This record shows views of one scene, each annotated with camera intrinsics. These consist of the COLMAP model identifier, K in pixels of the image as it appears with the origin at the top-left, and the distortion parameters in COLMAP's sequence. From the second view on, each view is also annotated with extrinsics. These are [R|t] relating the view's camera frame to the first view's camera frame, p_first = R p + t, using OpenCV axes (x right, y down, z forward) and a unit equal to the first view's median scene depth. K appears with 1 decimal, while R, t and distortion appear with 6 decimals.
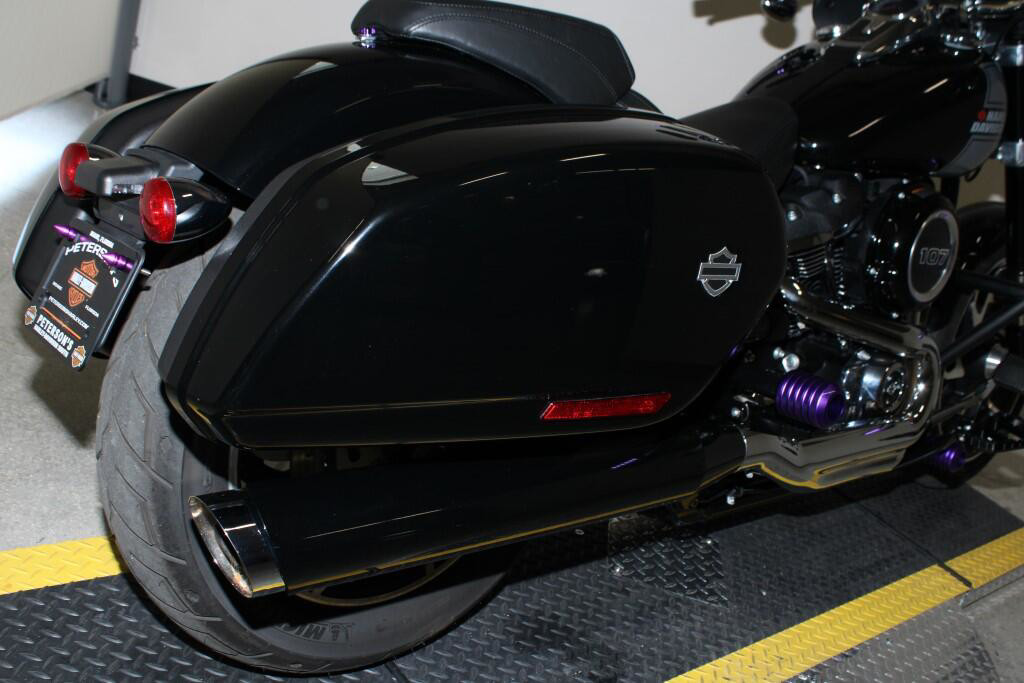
lens RADIAL K [[1056.4, 0, 517.3], [0, 1056.4, 341.3], [0, 0, 1]] dist [-0.158435, 0.236260]
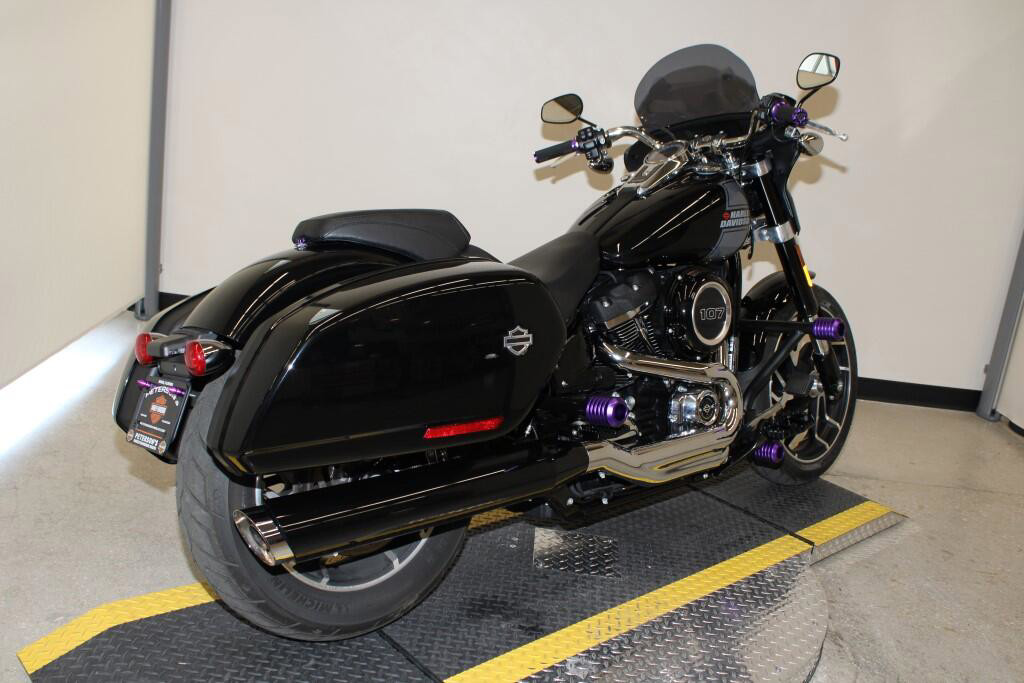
lens RADIAL K [[974.1, 0, 512.0], [0, 974.1, 341.5], [0, 0, 1]] dist [-0.150959, 0.205108]
pose [[0.984275, -0.176596, -0.004047, 0.129925], [0.174338, 0.974868, -0.138705, 0.106679], [0.028440, 0.135818, 0.990325, -0.399878]]
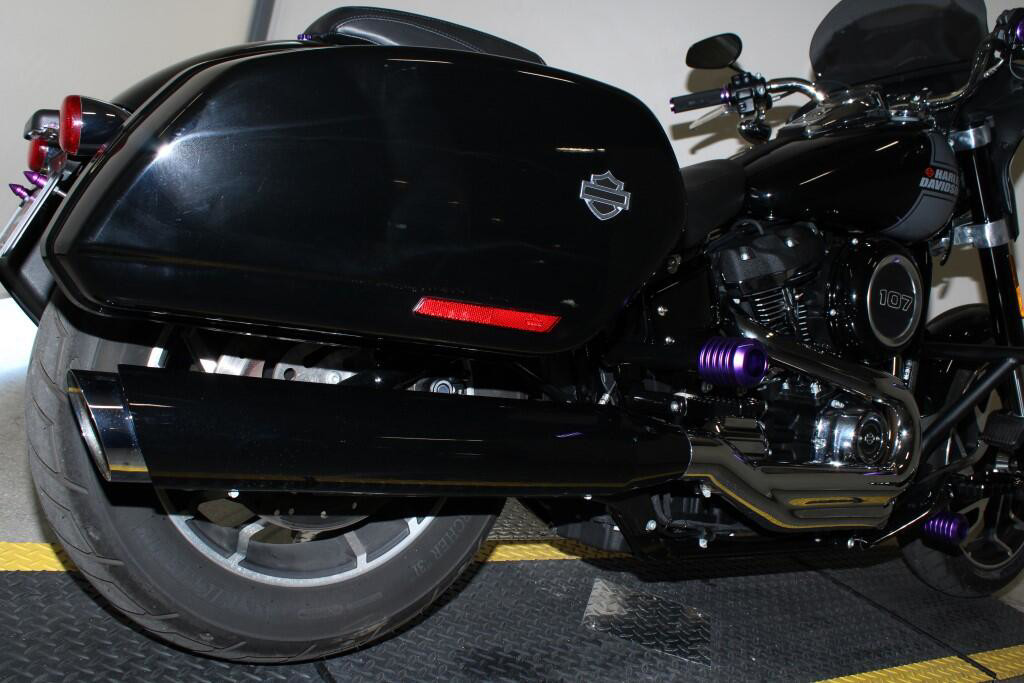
lens RADIAL K [[968.0, 0, 523.5], [0, 968.0, 341.2], [0, 0, 1]] dist [-0.151939, 0.170081]
pose [[0.995024, -0.026171, -0.096141, 0.137665], [-0.000179, 0.964418, -0.264383, 0.220729], [0.099640, 0.263084, 0.959614, 0.085372]]
